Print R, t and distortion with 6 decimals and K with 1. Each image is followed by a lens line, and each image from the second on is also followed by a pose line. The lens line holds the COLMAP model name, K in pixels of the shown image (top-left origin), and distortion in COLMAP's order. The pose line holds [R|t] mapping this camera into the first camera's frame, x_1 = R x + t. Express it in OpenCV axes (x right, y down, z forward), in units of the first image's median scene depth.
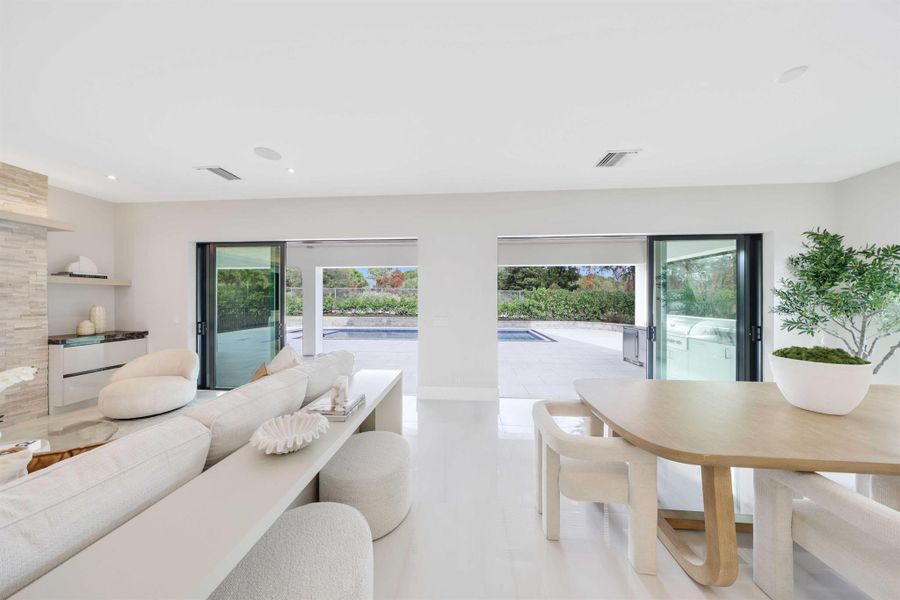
lens RADIAL K [[260.1, 0, 449.9], [0, 260.1, 299.6], [0, 0, 1]] dist [-0.002378, -0.000123]
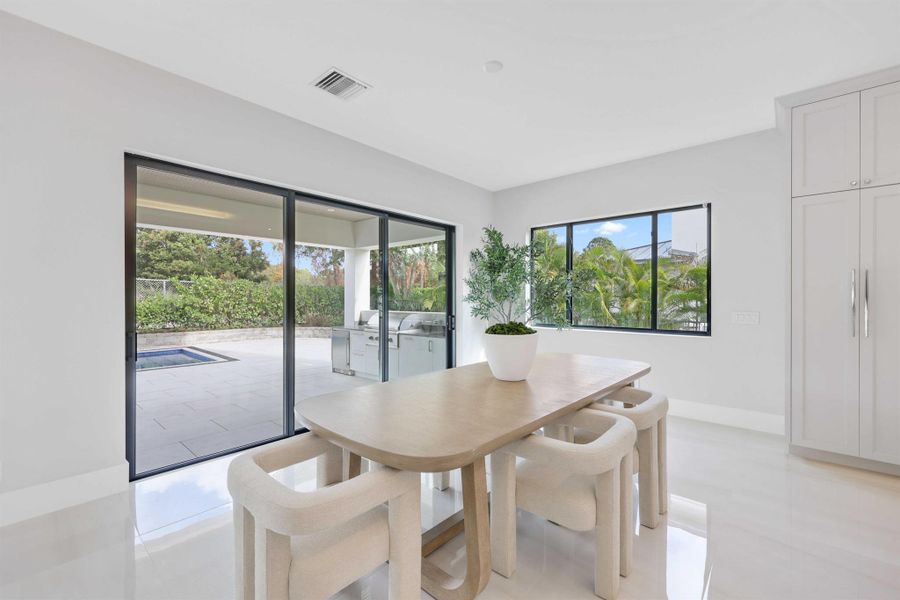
lens RADIAL K [[377.0, 0, 449.3], [0, 377.0, 299.1], [0, 0, 1]] dist [0.002611, 0.000133]
pose [[0.609840, 0.000198, 0.792525, -0.004559], [-0.000998, 0.999999, 0.000518, 0.036637], [-0.792524, -0.001106, 0.609840, 0.099452]]
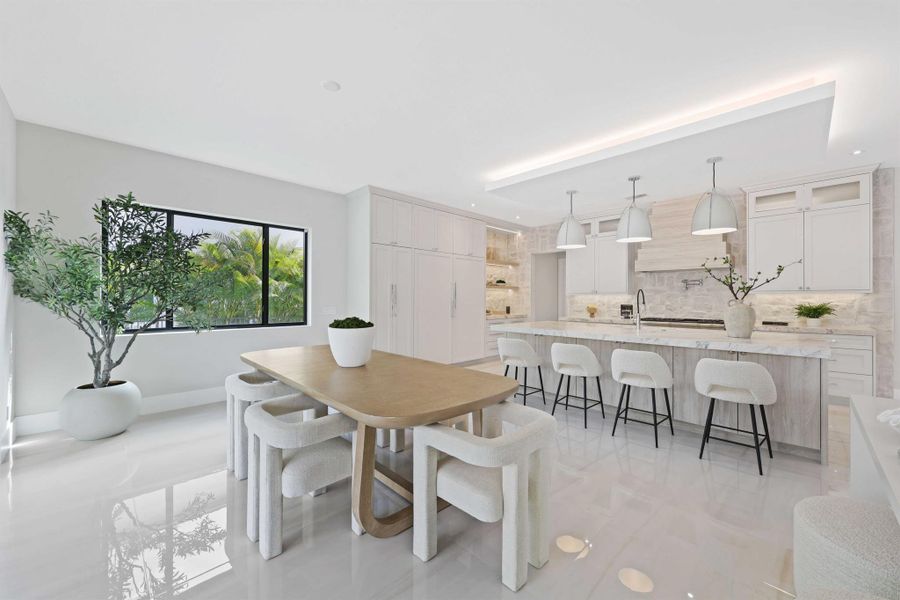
lens RADIAL K [[350.1, 0, 448.7], [0, 350.1, 299.3], [0, 0, 1]] dist [0.000197, 0.000009]
pose [[-0.754189, 0.000965, 0.656657, -0.034828], [-0.000215, 0.999999, -0.001716, 0.042280], [-0.656658, -0.001435, -0.754187, 0.819918]]
